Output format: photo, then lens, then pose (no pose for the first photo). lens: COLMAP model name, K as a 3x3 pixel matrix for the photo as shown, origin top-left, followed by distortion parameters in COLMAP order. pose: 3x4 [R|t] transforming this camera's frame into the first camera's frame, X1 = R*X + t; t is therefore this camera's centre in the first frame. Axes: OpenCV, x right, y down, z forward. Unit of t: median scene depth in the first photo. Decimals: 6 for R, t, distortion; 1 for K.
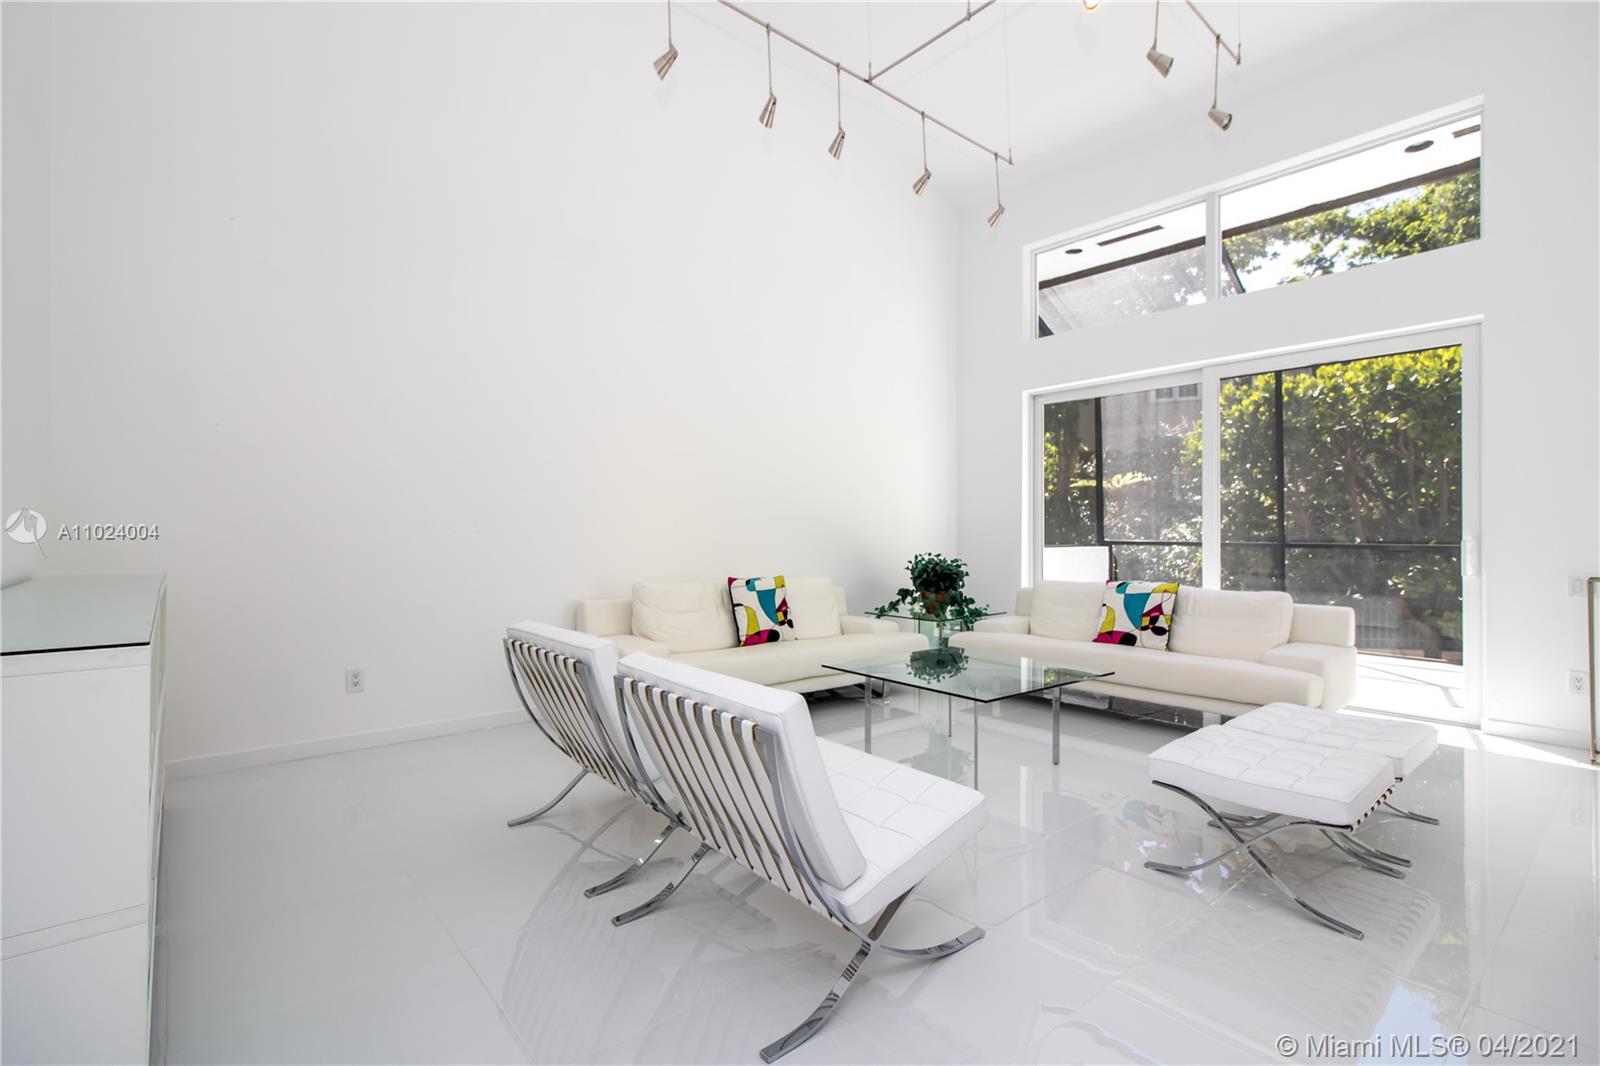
lens RADIAL K [[735.9, 0, 805.5], [0, 735.9, 511.6], [0, 0, 1]] dist [0.001344, 0.000581]
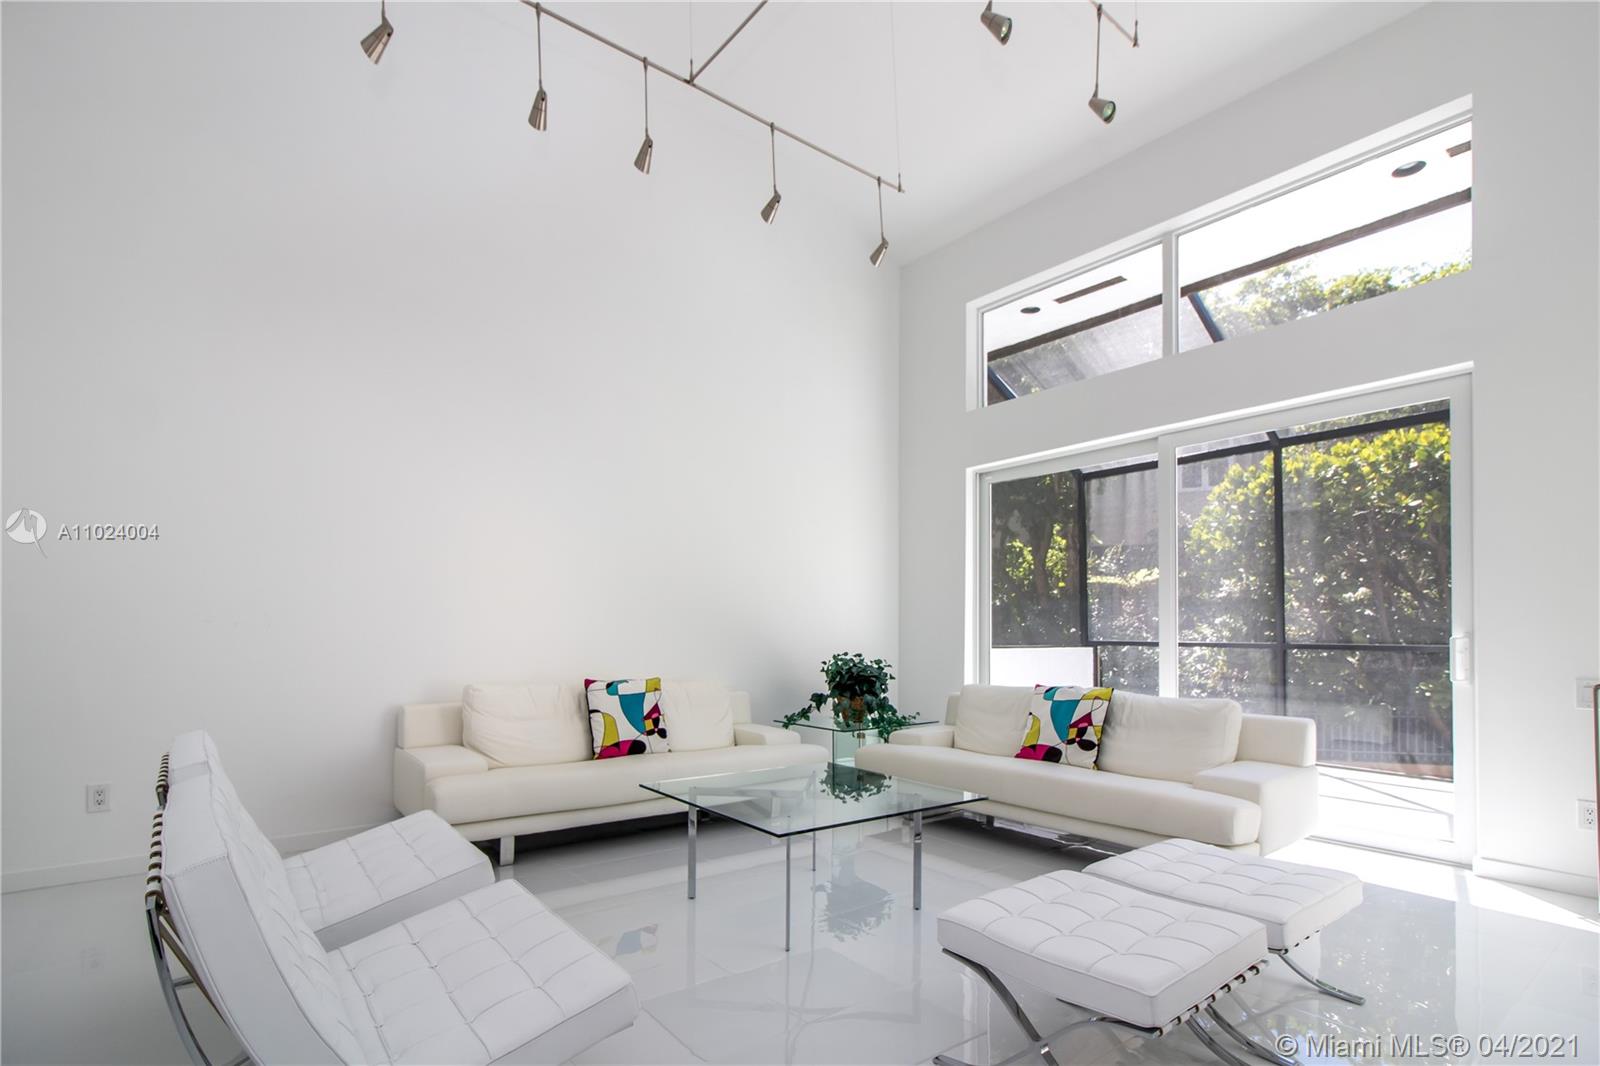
lens RADIAL K [[773.2, 0, 806.1], [0, 773.2, 603.9], [0, 0, 1]] dist [0.002227, 0.000139]
pose [[0.999355, 0.000620, -0.035902, 0.155927], [-0.001042, 0.999931, -0.011715, 0.009696], [0.035892, 0.011745, 0.999287, 0.086021]]
